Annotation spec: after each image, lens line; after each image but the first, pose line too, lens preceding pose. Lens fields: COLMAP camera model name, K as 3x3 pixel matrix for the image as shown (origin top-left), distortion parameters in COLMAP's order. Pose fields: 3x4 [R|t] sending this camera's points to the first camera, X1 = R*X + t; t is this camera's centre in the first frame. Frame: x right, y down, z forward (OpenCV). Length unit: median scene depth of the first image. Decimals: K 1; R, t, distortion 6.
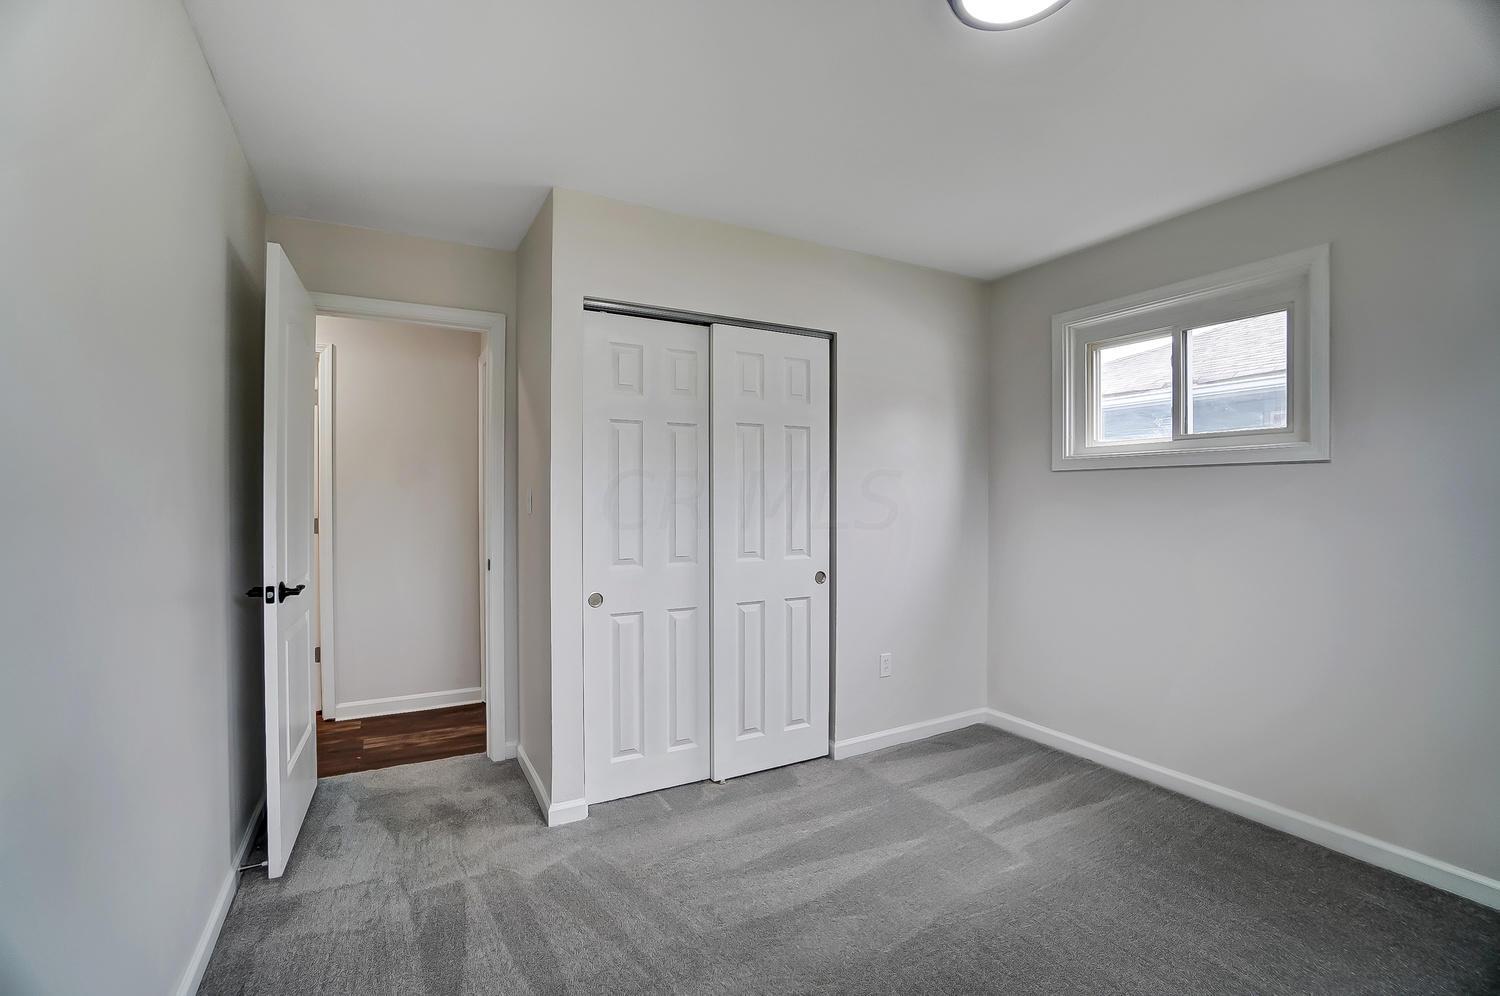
lens RADIAL K [[658.8, 0, 740.7], [0, 658.8, 501.2], [0, 0, 1]] dist [-0.058799, 0.020467]
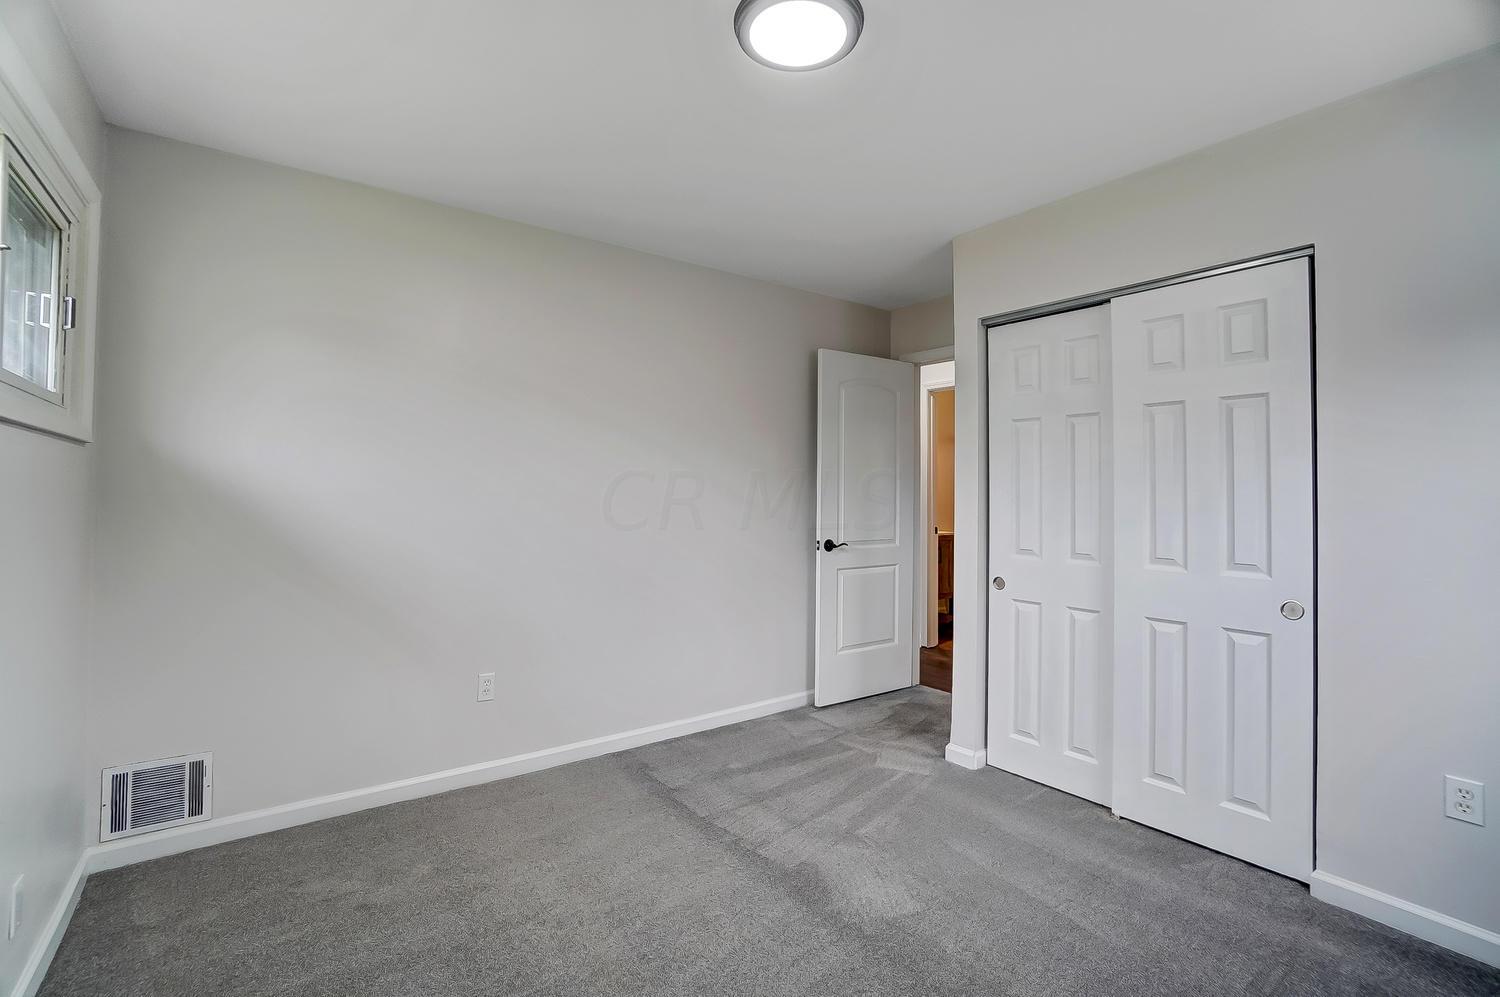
lens RADIAL K [[698.7, 0, 751.4], [0, 698.7, 468.5], [0, 0, 1]] dist [-0.066809, 0.034498]
pose [[0.144536, -0.024088, -0.989206, 0.758206], [-0.004417, 0.999678, -0.024989, -0.011207], [0.989490, 0.007981, 0.144383, 0.351886]]
